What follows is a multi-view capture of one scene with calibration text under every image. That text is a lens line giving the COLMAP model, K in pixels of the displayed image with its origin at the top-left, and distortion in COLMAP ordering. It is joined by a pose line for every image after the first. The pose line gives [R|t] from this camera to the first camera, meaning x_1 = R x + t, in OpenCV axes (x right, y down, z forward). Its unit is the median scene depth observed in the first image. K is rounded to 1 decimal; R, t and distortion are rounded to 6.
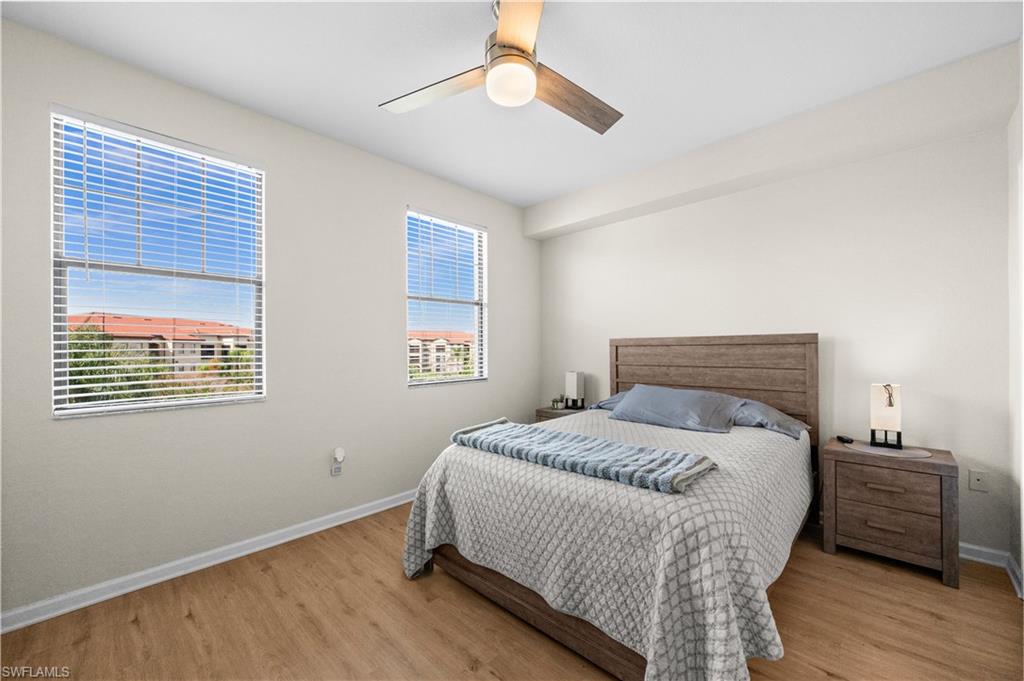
lens RADIAL K [[399.5, 0, 512.0], [0, 399.5, 340.5], [0, 0, 1]] dist [0.000974, 0.000048]
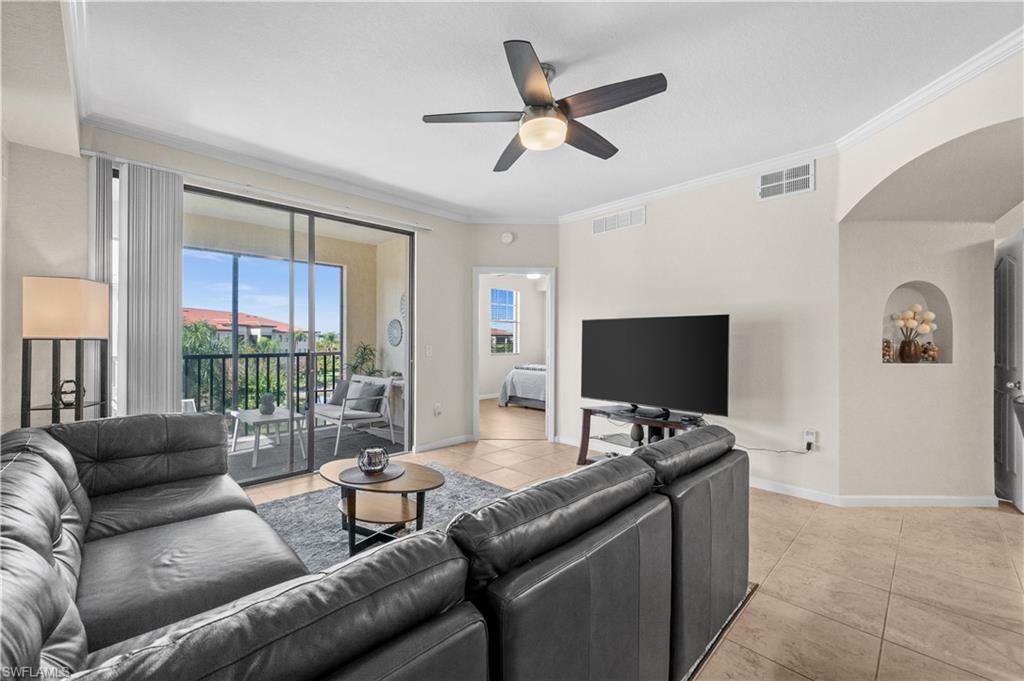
lens RADIAL K [[414.5, 0, 512.0], [0, 414.5, 340.5], [0, 0, 1]] dist [0.000077, -0.000001]
pose [[0.999472, 0.006962, -0.031723, -0.027141], [-0.006277, 0.999746, 0.021655, -0.035143], [0.031866, -0.021444, 0.999262, -1.357887]]
